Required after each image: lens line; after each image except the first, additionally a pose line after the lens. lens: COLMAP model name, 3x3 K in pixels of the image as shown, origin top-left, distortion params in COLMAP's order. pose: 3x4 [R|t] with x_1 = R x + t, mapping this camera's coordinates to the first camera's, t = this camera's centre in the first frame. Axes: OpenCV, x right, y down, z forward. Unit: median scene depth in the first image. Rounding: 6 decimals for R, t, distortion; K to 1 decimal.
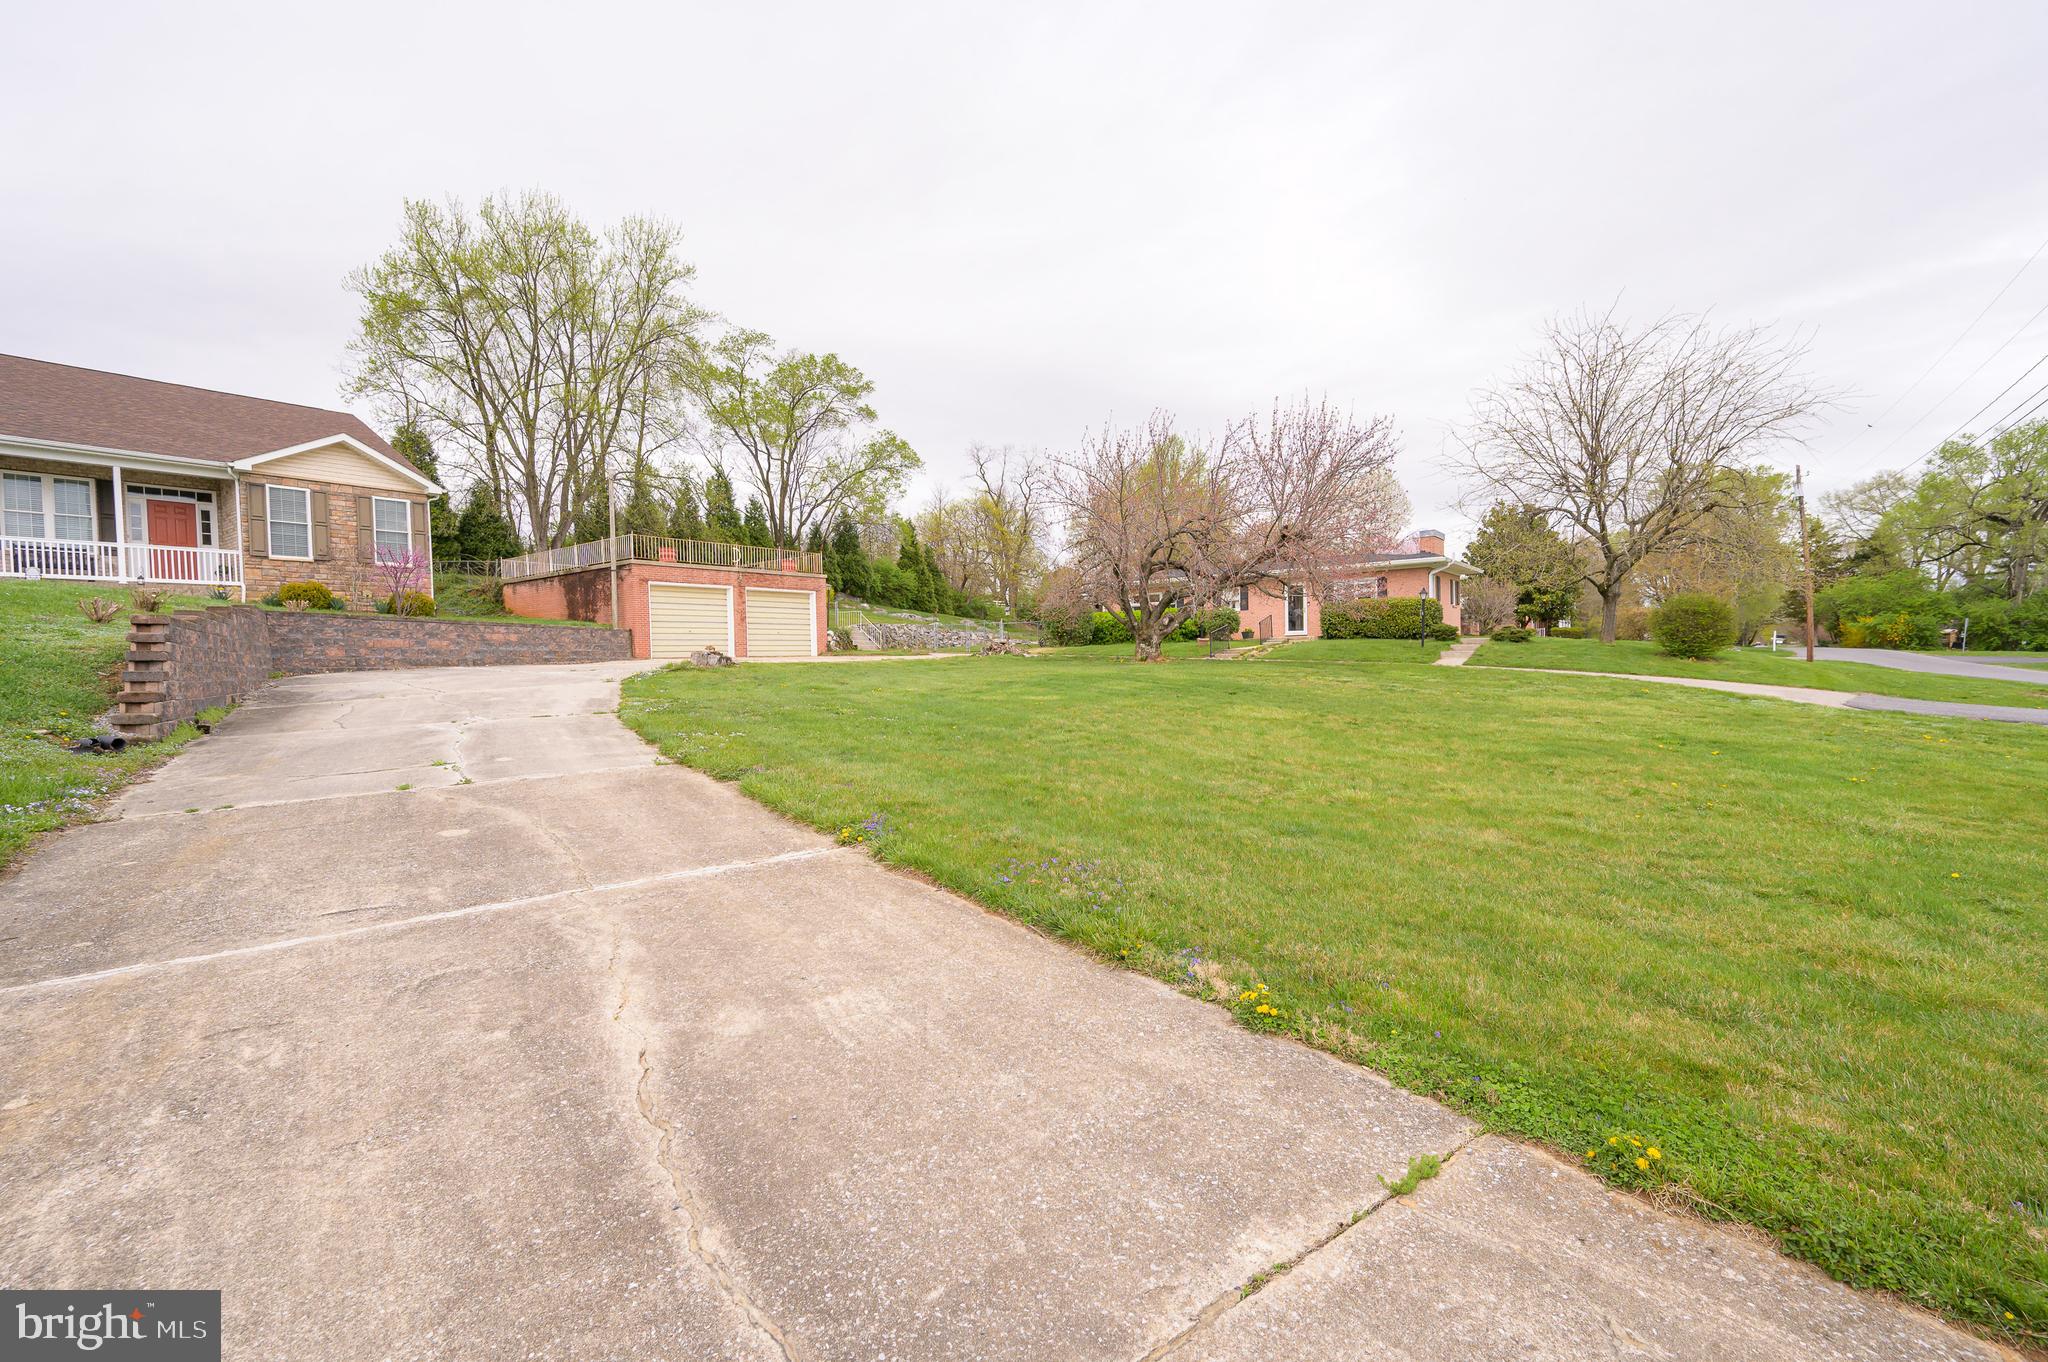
lens RADIAL K [[899.8, 0, 1020.0], [0, 899.8, 664.4], [0, 0, 1]] dist [-0.001158, -0.000103]
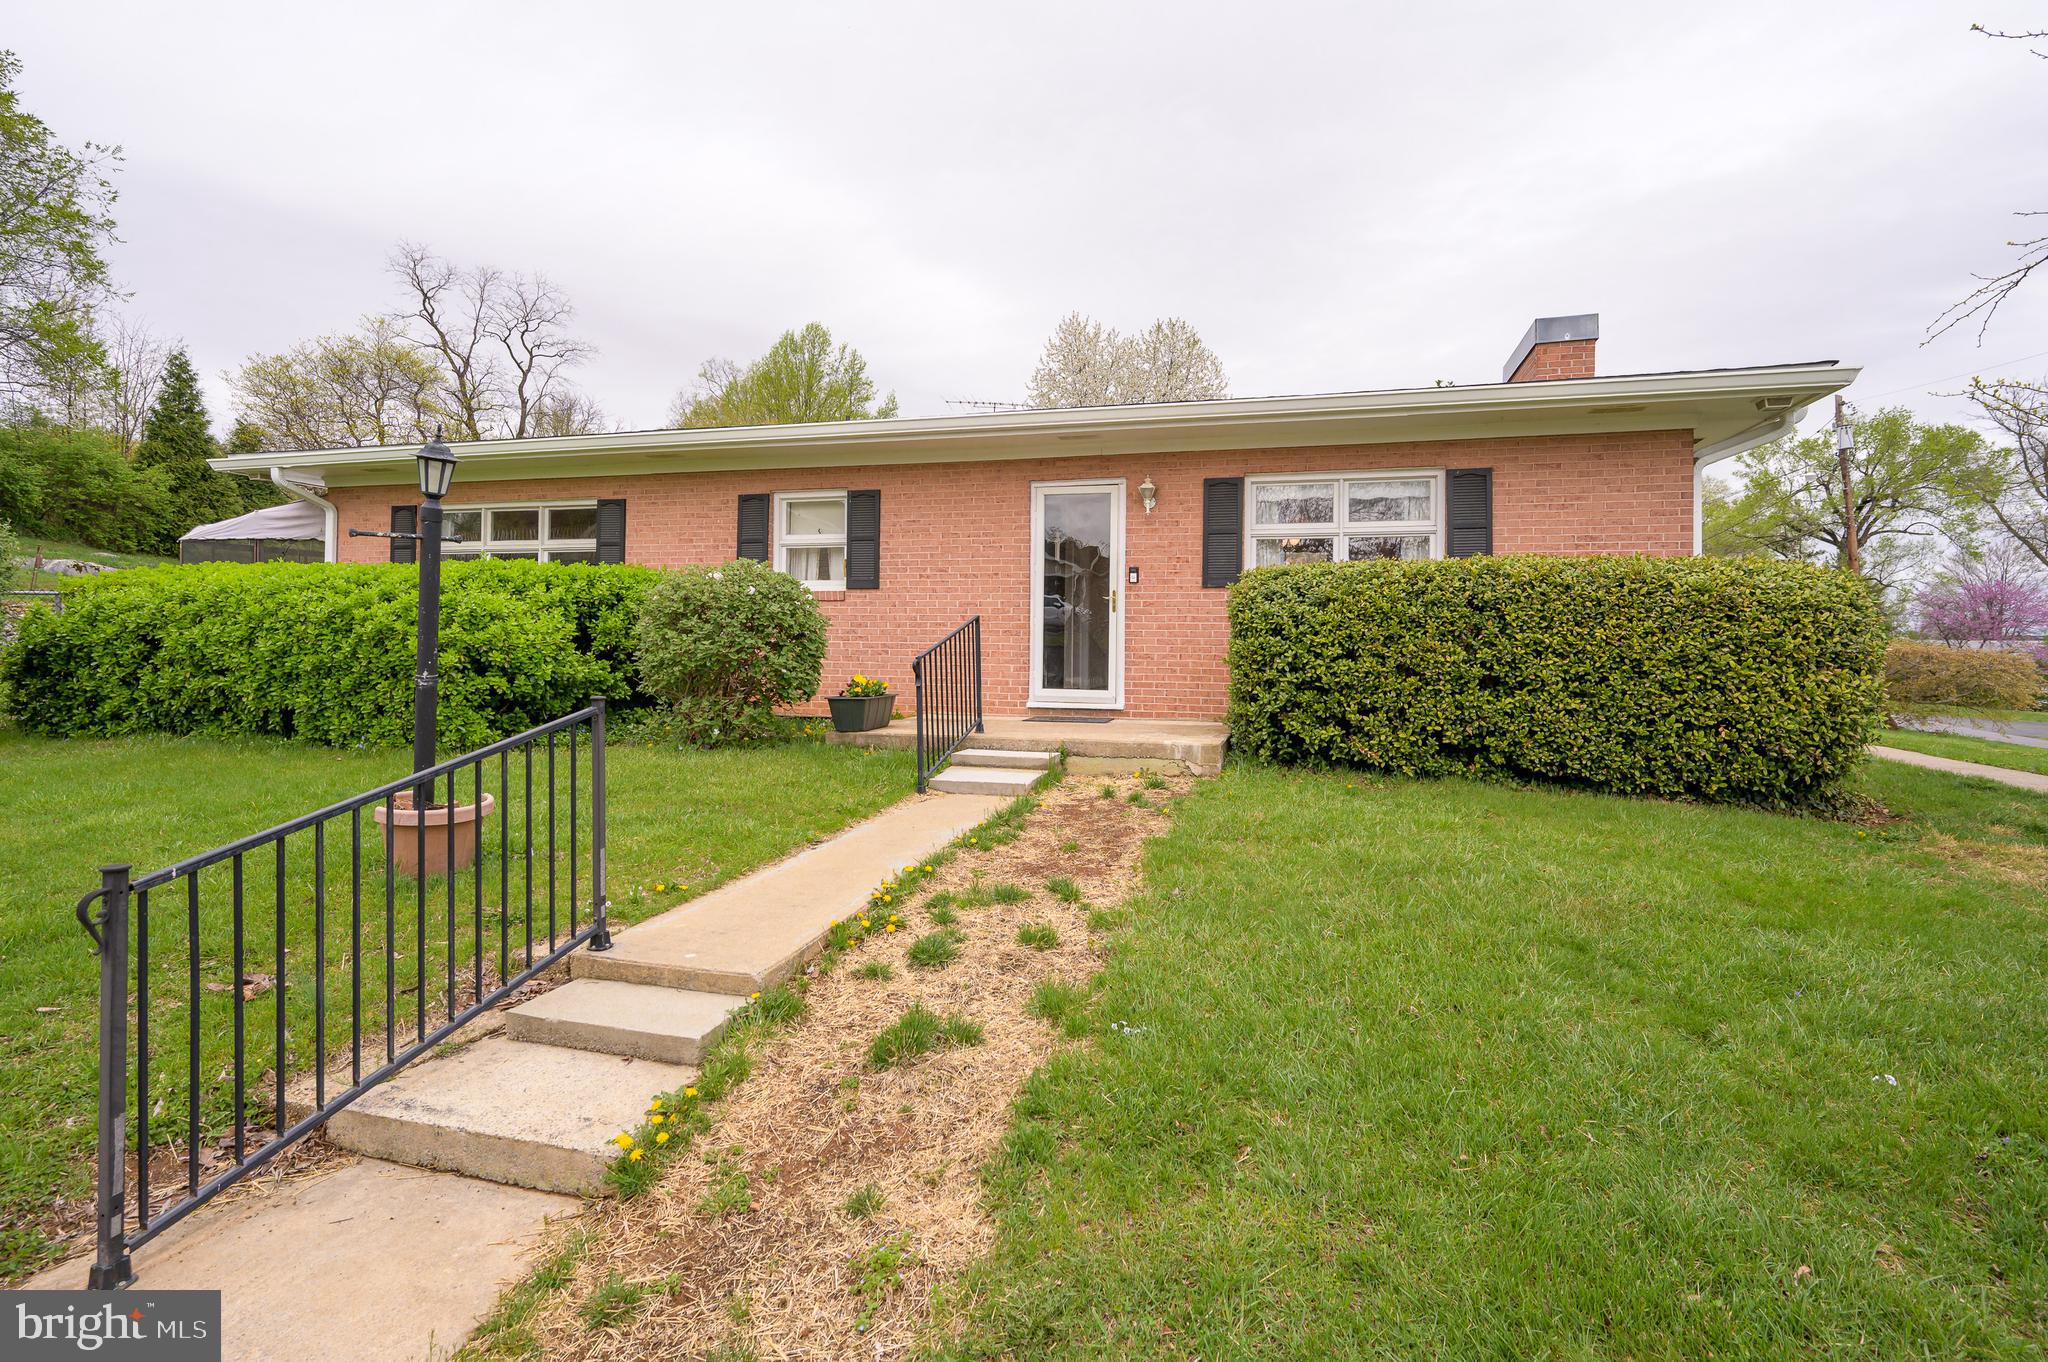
lens RADIAL K [[971.1, 0, 1035.4], [0, 971.1, 639.7], [0, 0, 1]] dist [0.000643, -0.000761]
pose [[0.933556, 0.035613, 0.356659, 0.130365], [-0.030779, 0.999341, -0.019221, -0.028472], [-0.357109, 0.006966, 0.934037, 0.481619]]
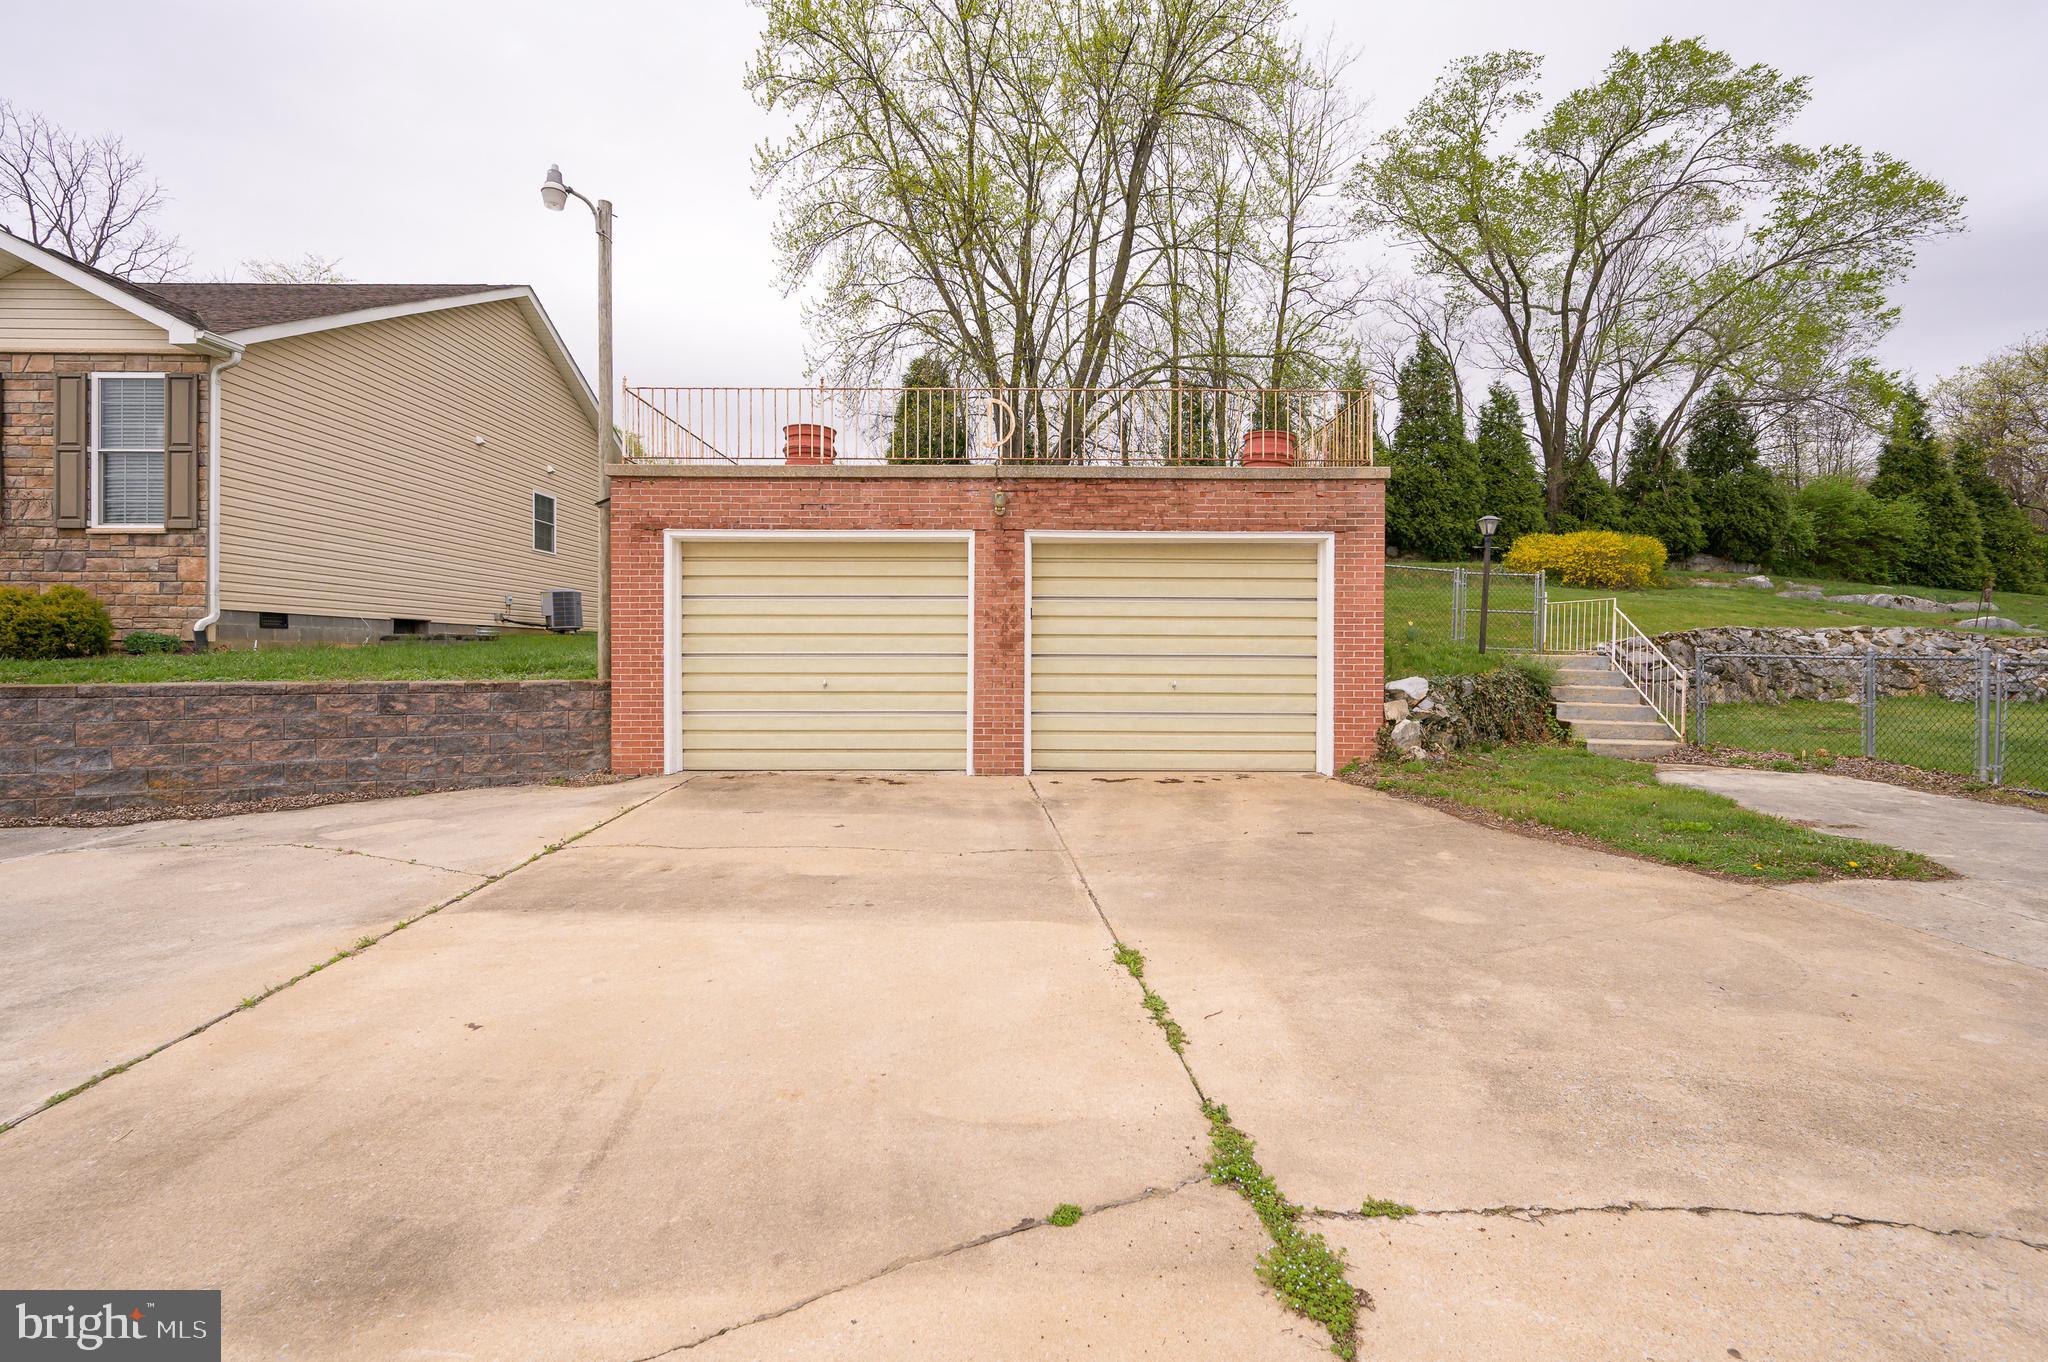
lens RADIAL K [[899.8, 0, 1020.0], [0, 899.8, 664.4], [0, 0, 1]] dist [-0.001158, -0.000103]
pose [[0.611890, 0.031812, -0.790303, -0.043337], [-0.020460, 0.999493, 0.024392, -0.027921], [0.790678, 0.001244, 0.612231, 0.452668]]
